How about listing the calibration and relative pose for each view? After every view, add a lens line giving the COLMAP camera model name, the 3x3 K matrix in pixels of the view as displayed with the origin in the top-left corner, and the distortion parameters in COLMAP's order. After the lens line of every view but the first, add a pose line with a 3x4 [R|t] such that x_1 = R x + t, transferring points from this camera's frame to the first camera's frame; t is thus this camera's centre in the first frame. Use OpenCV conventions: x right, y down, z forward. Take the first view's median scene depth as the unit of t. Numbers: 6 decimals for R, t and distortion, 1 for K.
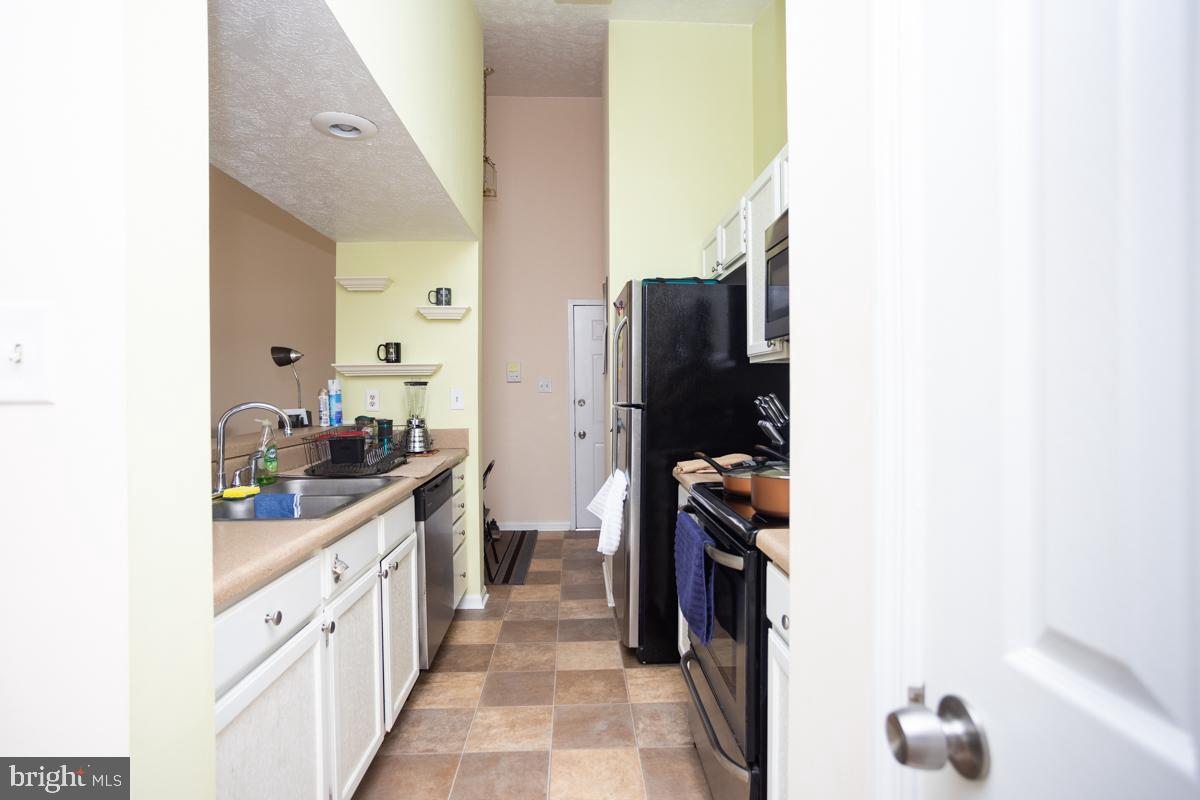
lens RADIAL K [[621.2, 0, 600.0], [0, 621.2, 400.0], [0, 0, 1]] dist [-0.017199, 0.000168]
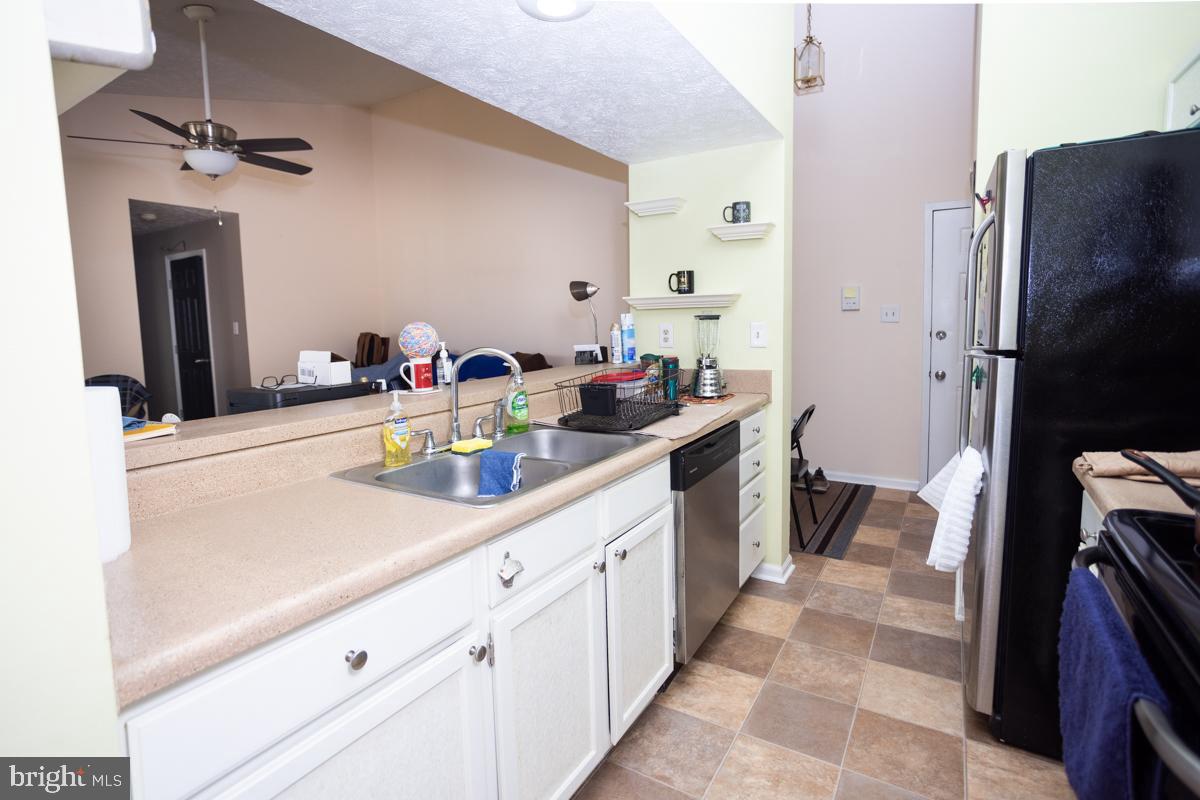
lens RADIAL K [[596.7, 0, 593.1], [0, 596.7, 369.0], [0, 0, 1]] dist [-0.041472, 0.024681]
pose [[0.830459, 0.037750, -0.555800, 0.038335], [0.004900, 0.997168, 0.075050, -0.019511], [0.557059, -0.065049, 0.827922, 0.241372]]
